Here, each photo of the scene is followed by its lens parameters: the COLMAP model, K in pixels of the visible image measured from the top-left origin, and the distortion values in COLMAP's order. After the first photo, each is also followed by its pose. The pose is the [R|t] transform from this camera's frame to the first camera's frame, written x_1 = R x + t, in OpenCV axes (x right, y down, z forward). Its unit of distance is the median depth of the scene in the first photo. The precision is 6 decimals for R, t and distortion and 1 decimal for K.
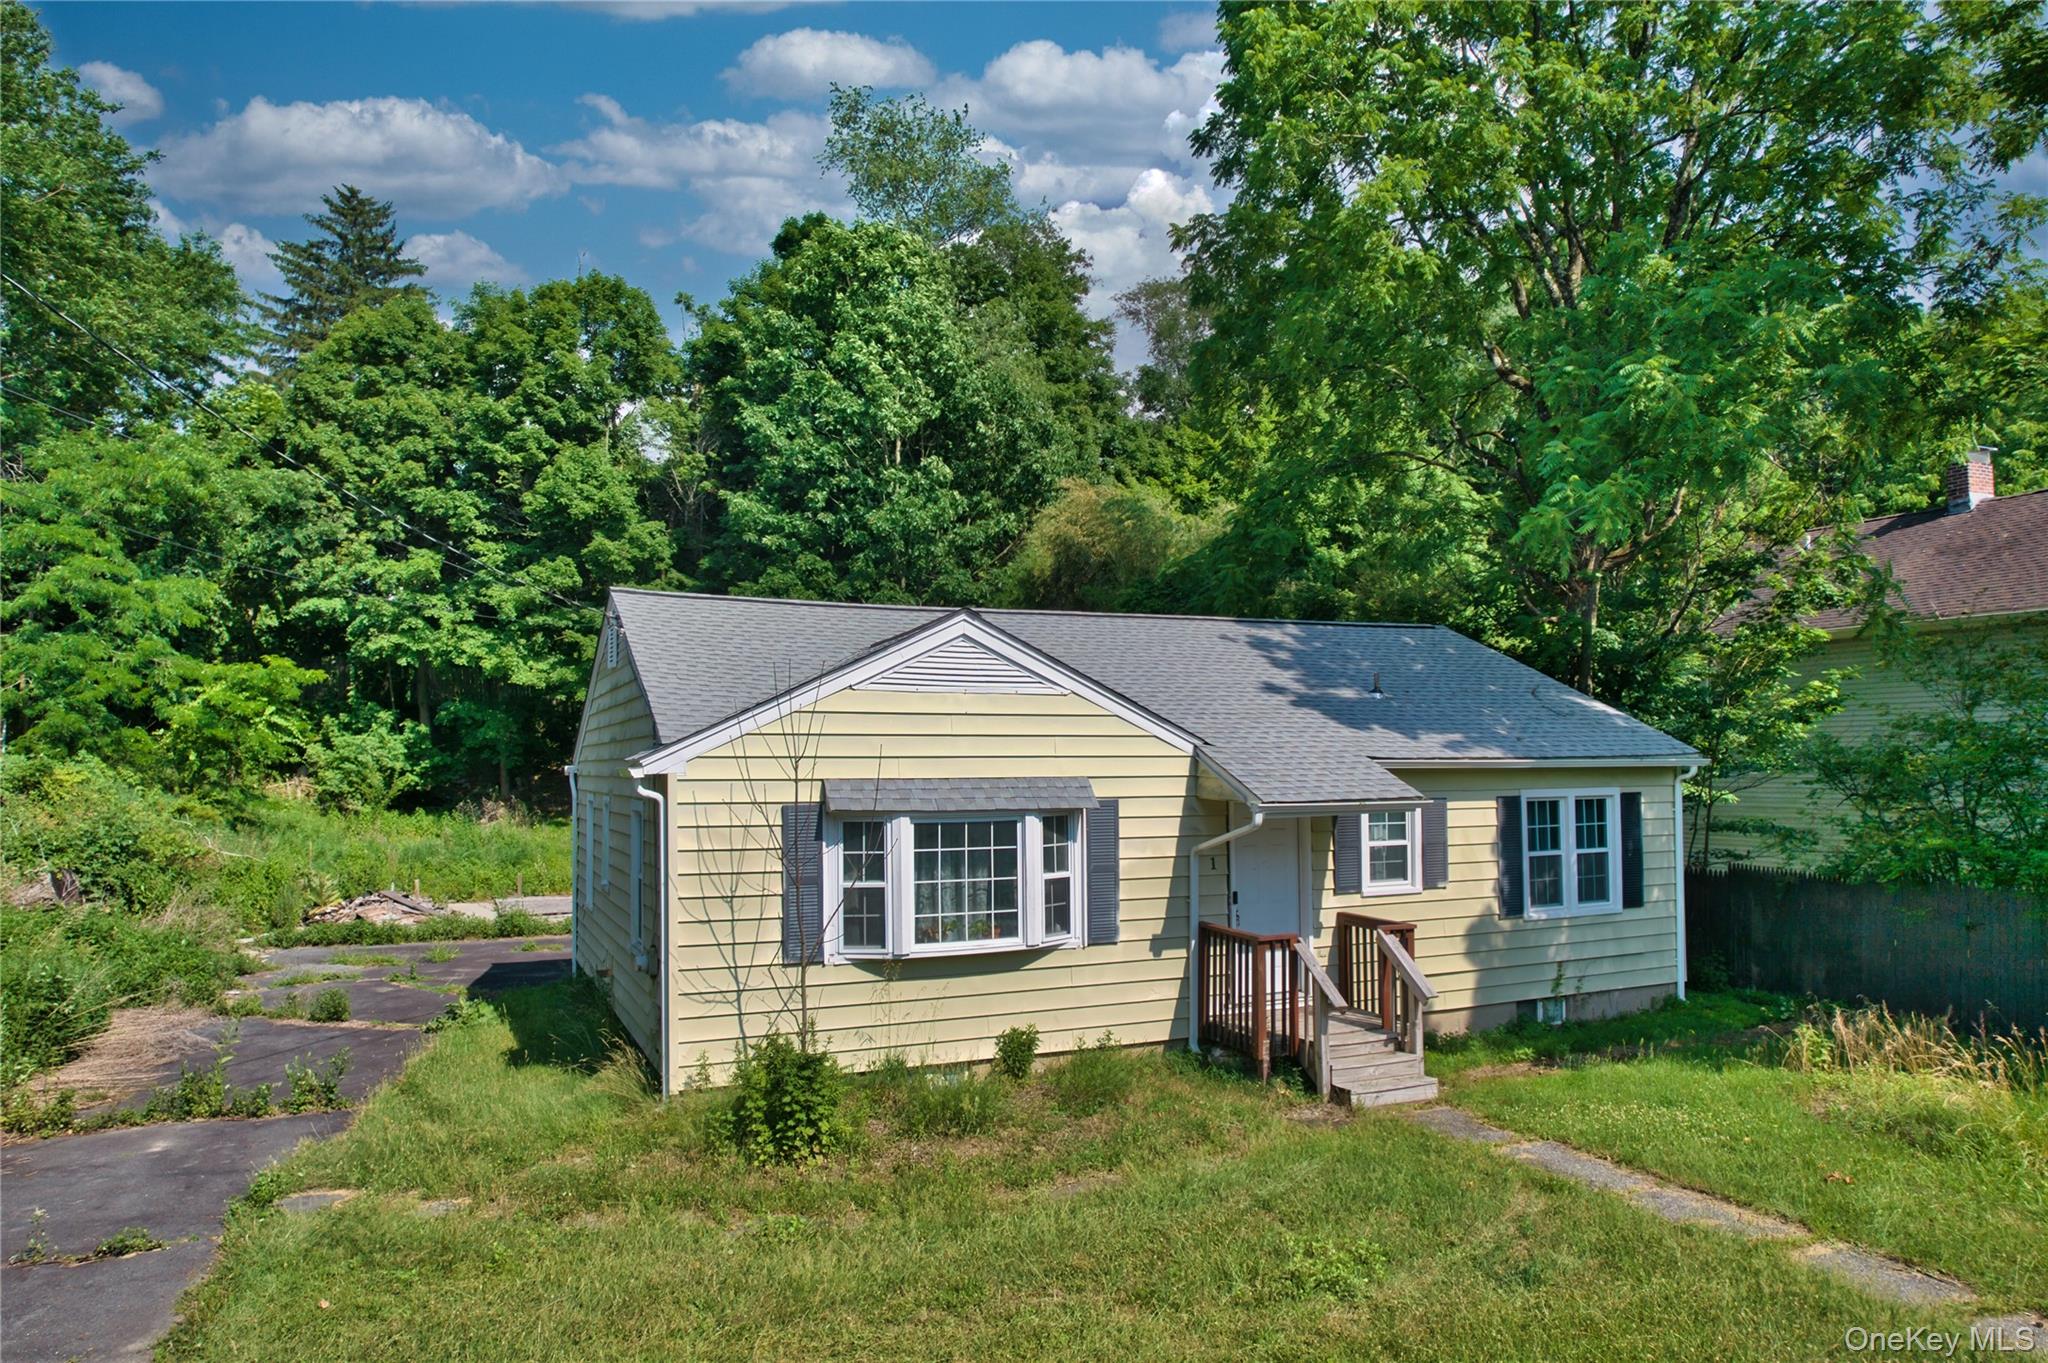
lens RADIAL K [[1310.5, 0, 1026.9], [0, 1310.5, 700.9], [0, 0, 1]] dist [-0.065062, 0.046629]
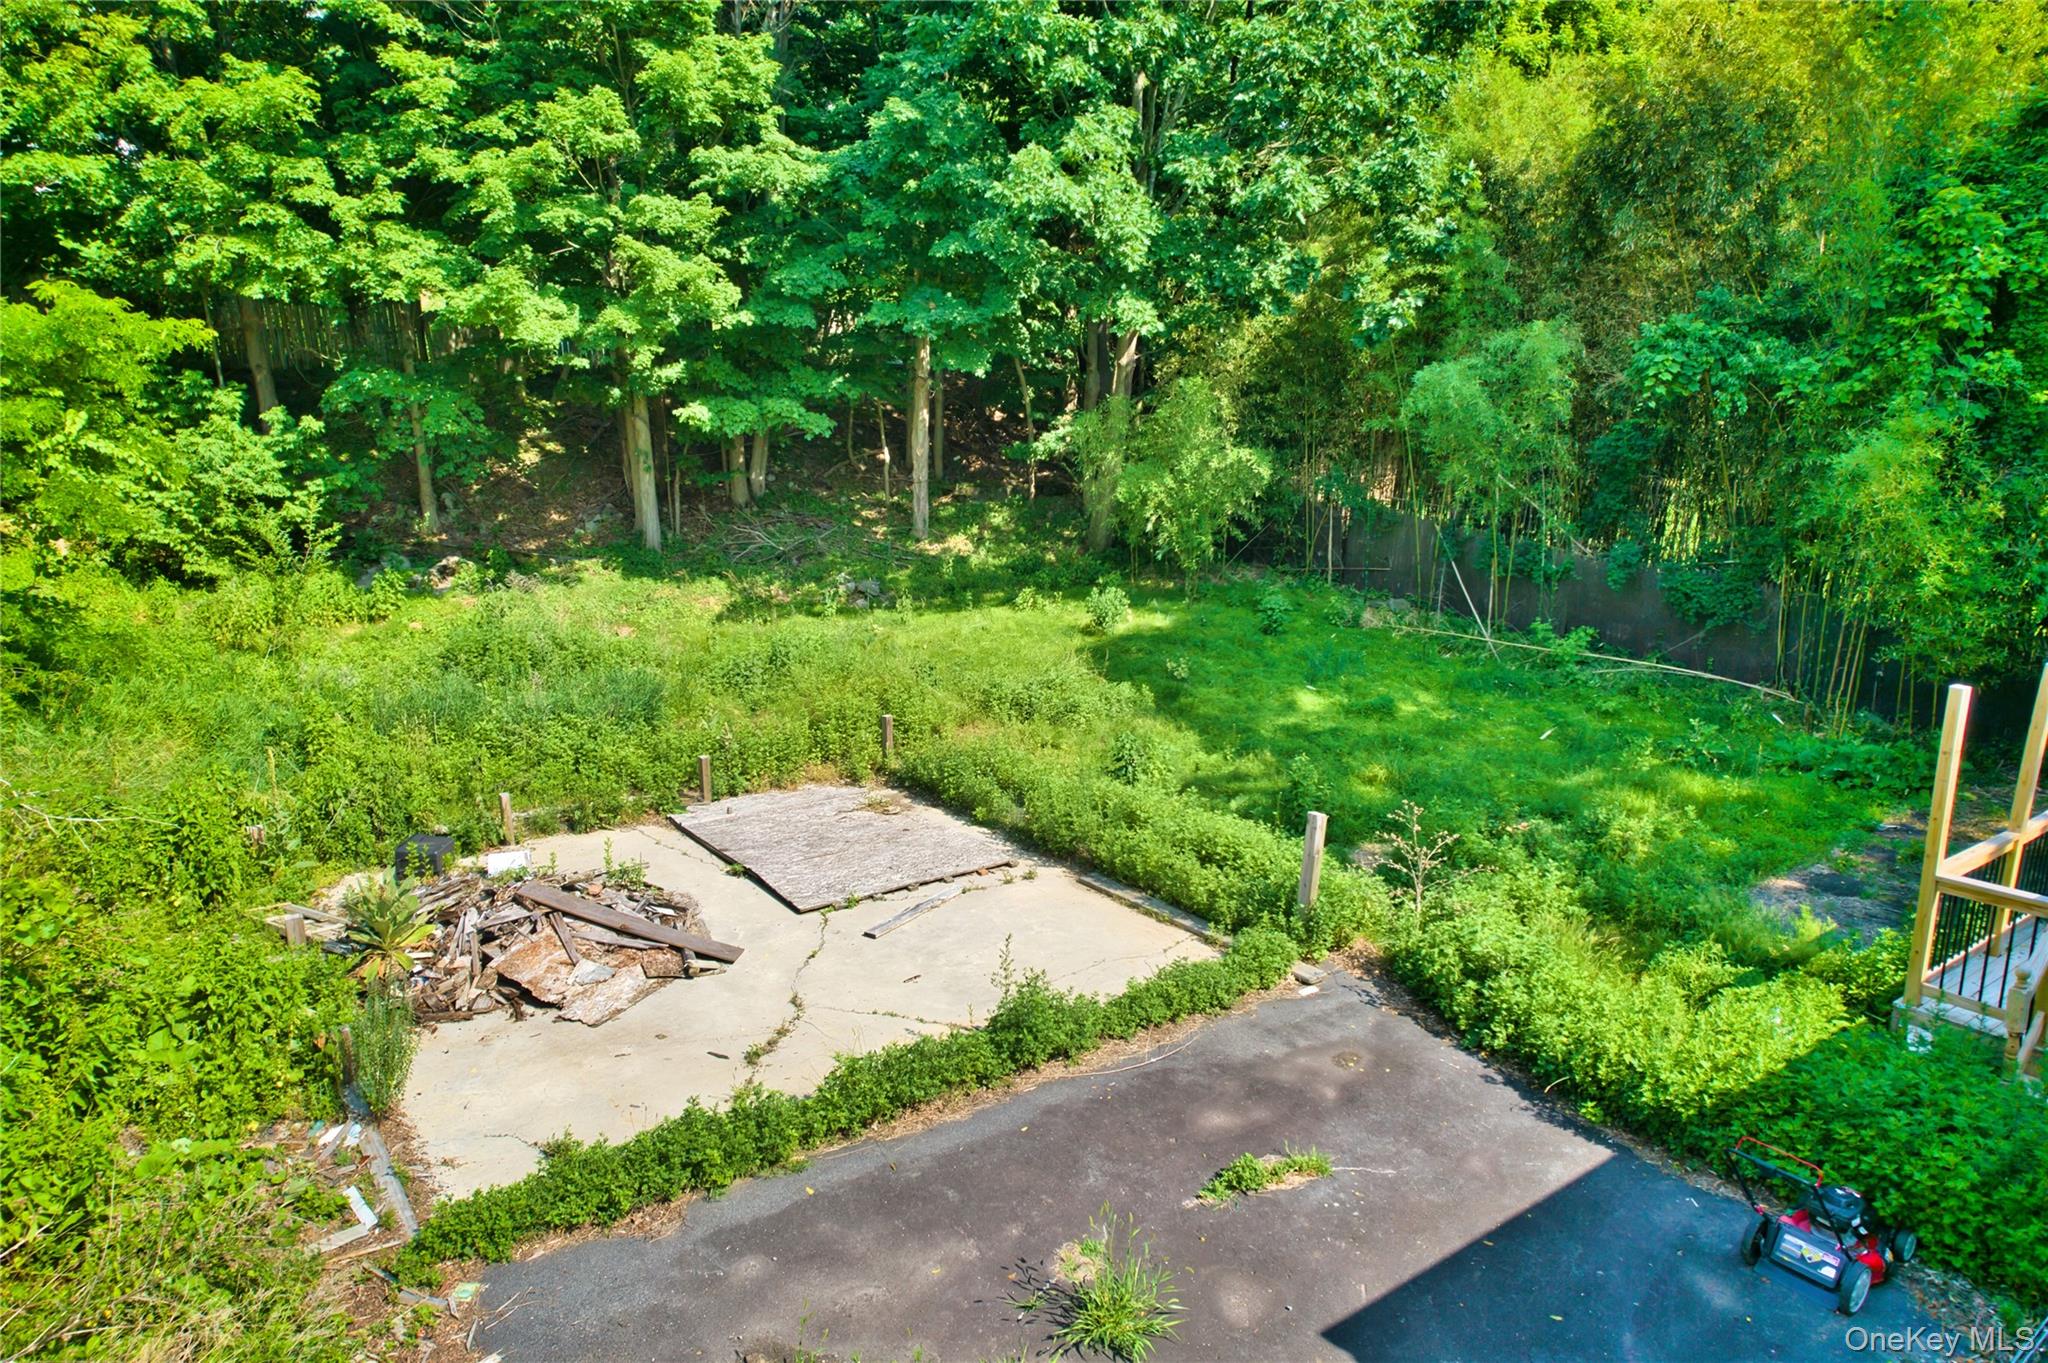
lens RADIAL K [[1310.5, 0, 1034.3], [0, 1310.5, 698.1], [0, 0, 1]] dist [-0.065062, 0.046629]
pose [[0.977127, -0.038723, 0.209102, -0.752500], [-0.019899, 0.962319, 0.271195, -0.050601], [-0.211724, -0.269153, 0.939537, 1.044692]]
